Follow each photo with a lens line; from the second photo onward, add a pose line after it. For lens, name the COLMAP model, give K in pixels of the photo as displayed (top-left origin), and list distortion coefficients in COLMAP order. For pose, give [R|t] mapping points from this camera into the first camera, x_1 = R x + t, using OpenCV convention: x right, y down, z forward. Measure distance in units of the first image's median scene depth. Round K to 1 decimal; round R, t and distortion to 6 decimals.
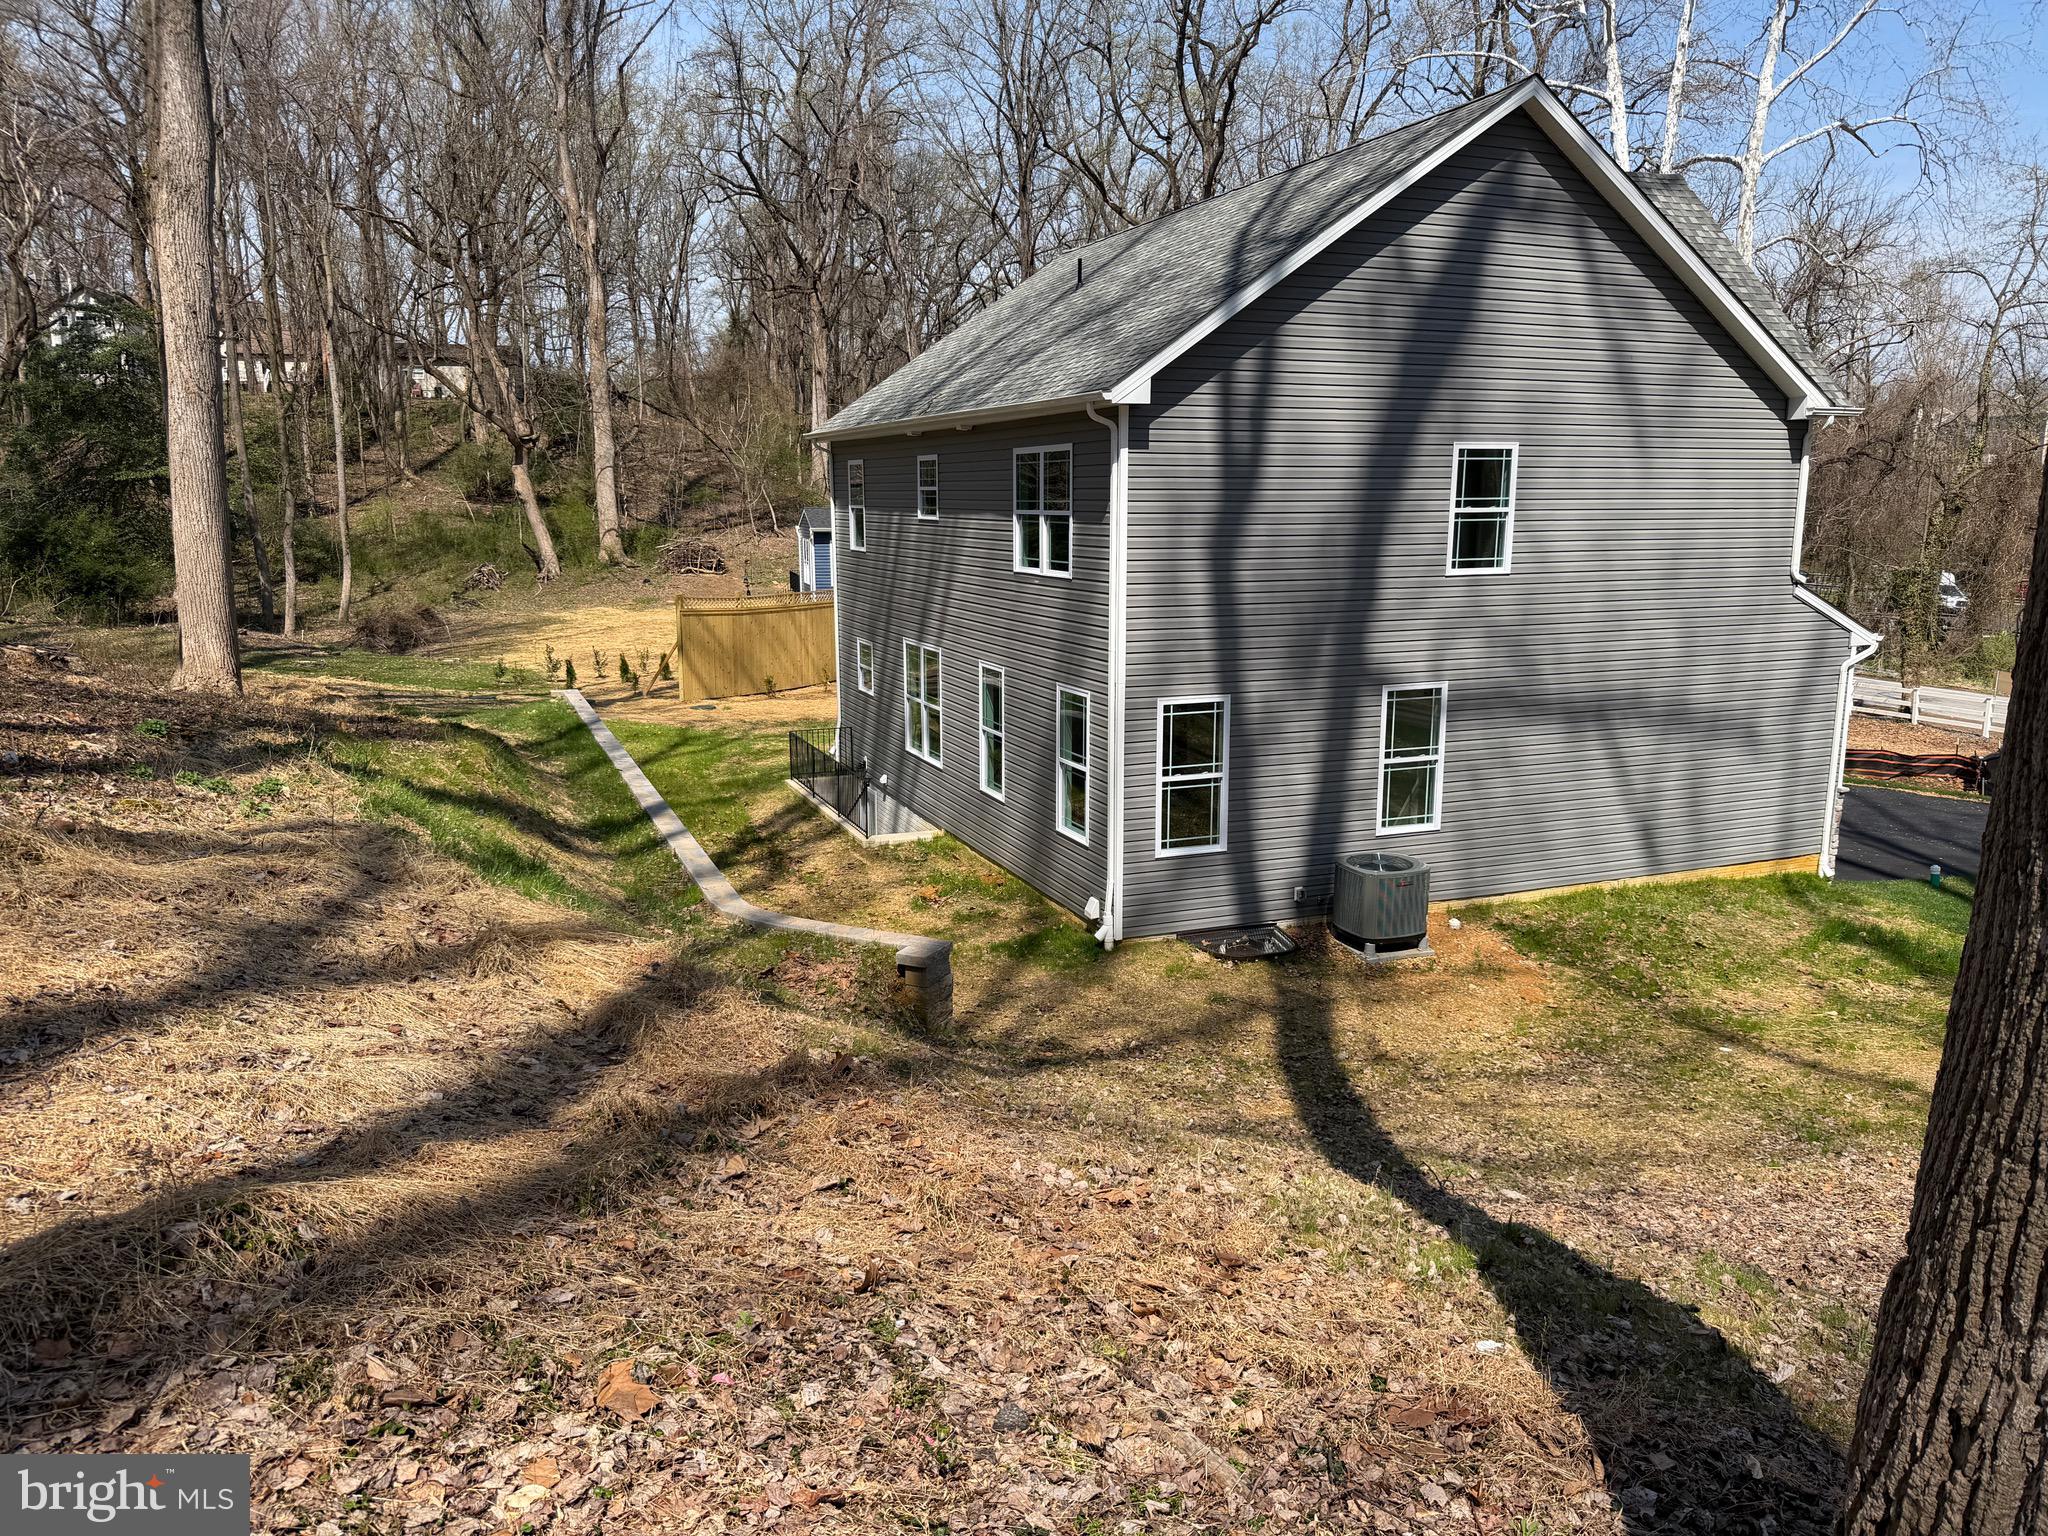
lens RADIAL K [[1438.1, 0, 1023.4], [0, 1438.1, 775.1], [0, 0, 1]] dist [0.107385, -0.169182]
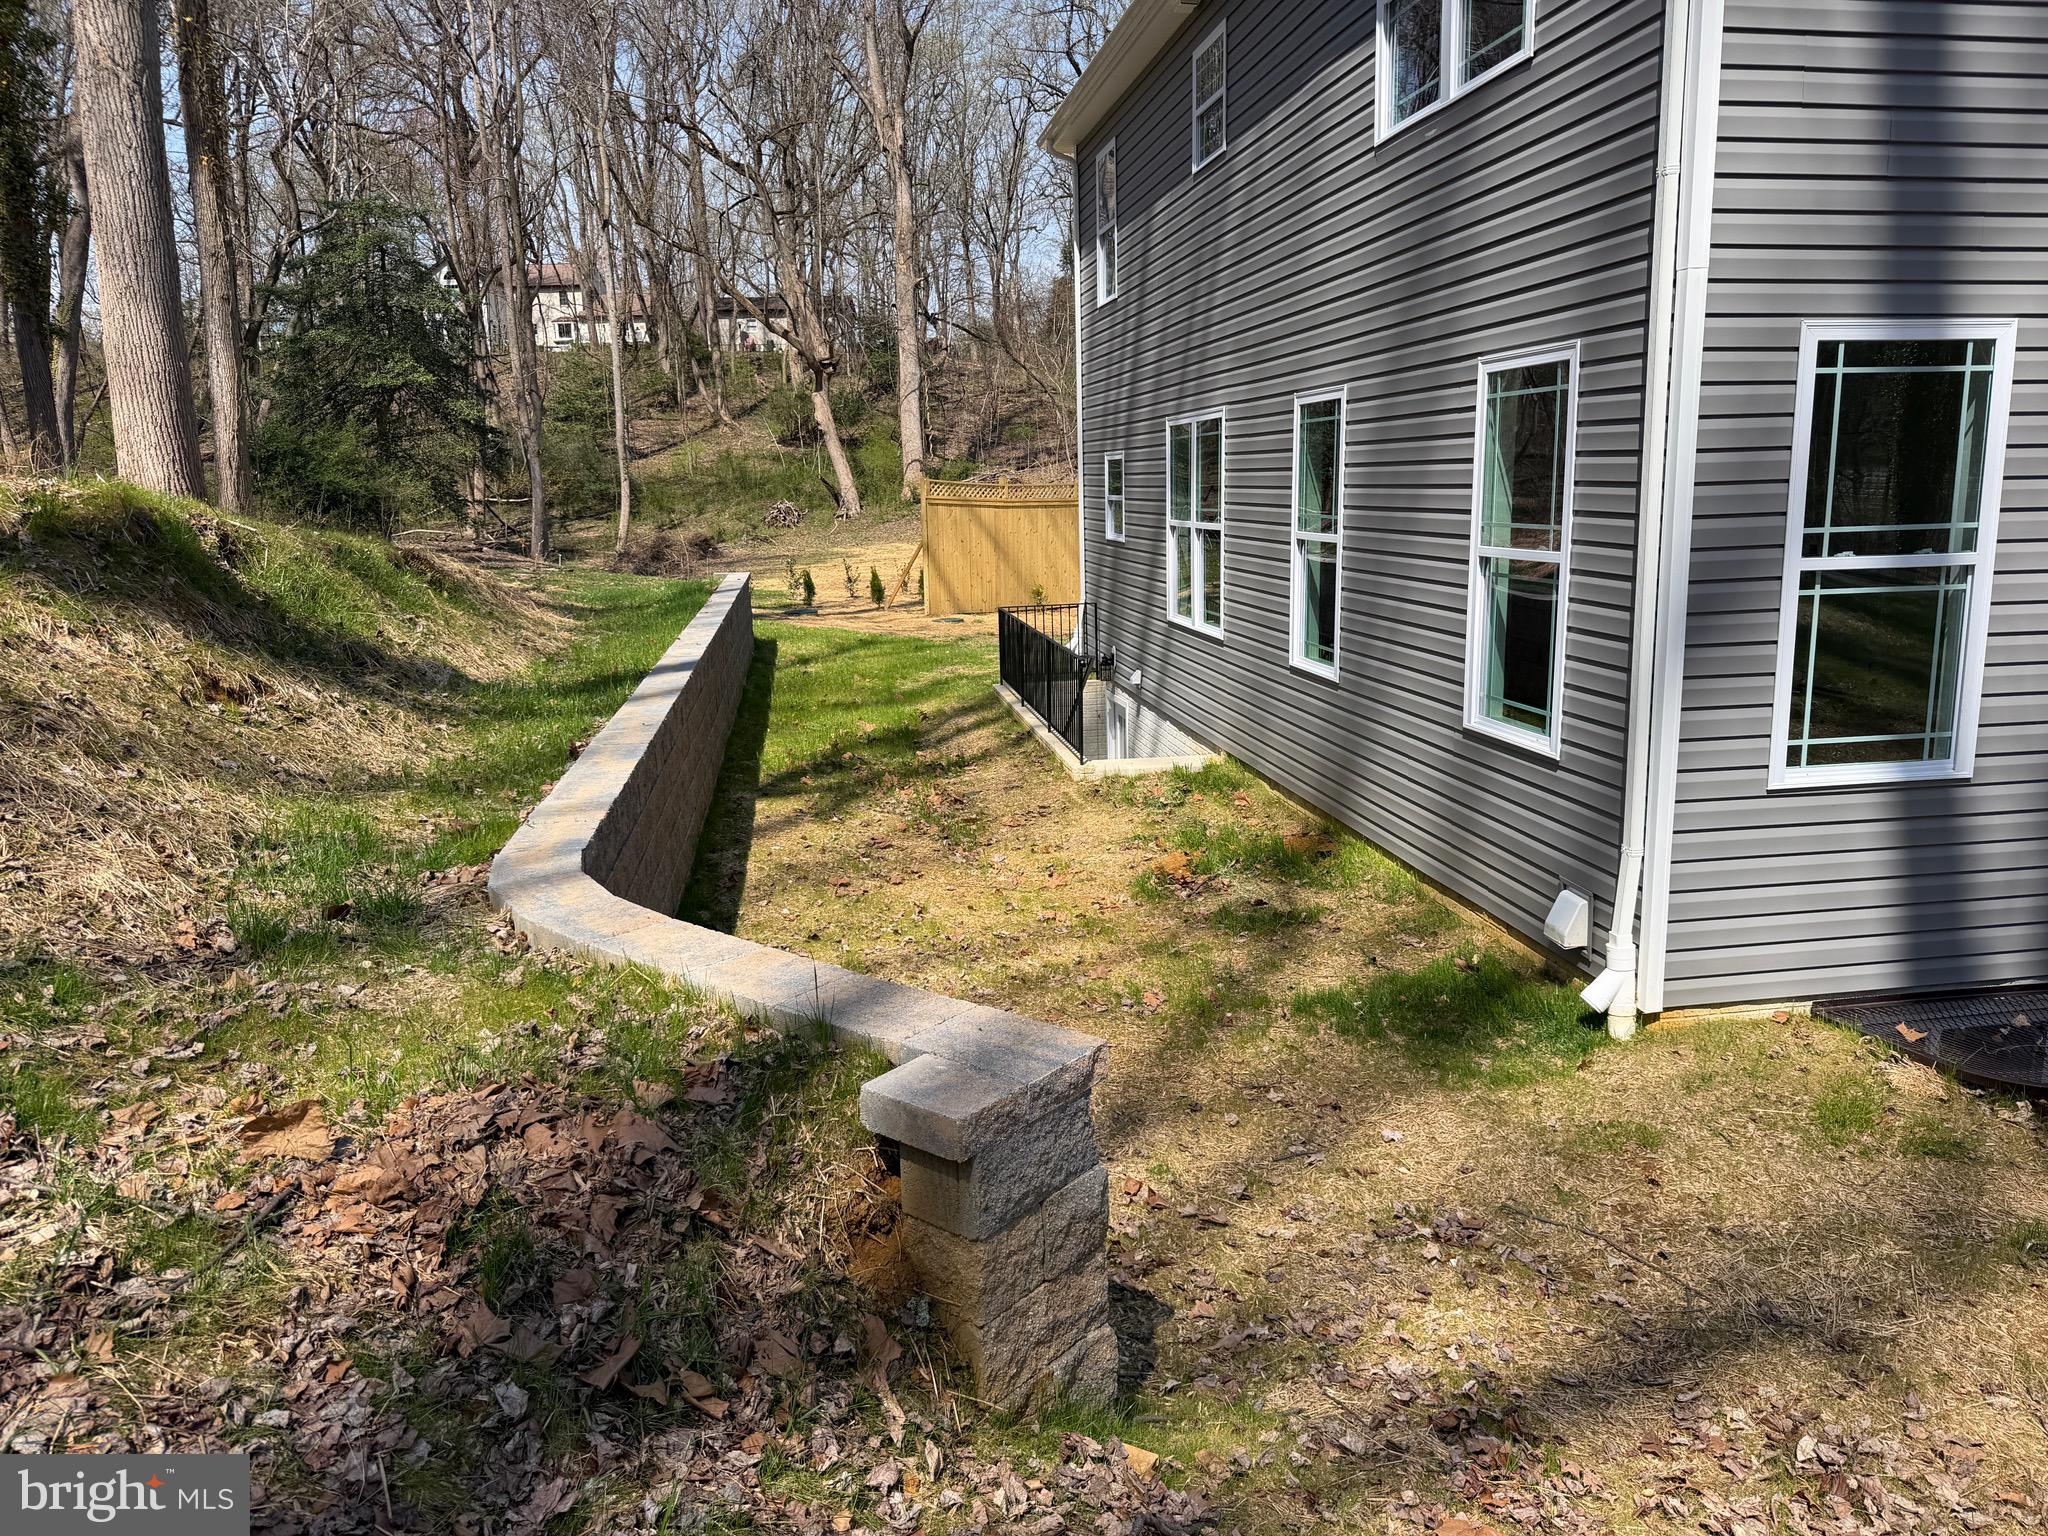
lens RADIAL K [[1438.1, 0, 1023.4], [0, 1438.1, 775.1], [0, 0, 1]] dist [0.107385, -0.169182]
pose [[0.972861, 0.025507, -0.229982, -0.003282], [-0.021976, 0.999598, 0.017900, 0.038621], [0.230346, -0.012360, 0.973030, 0.452450]]
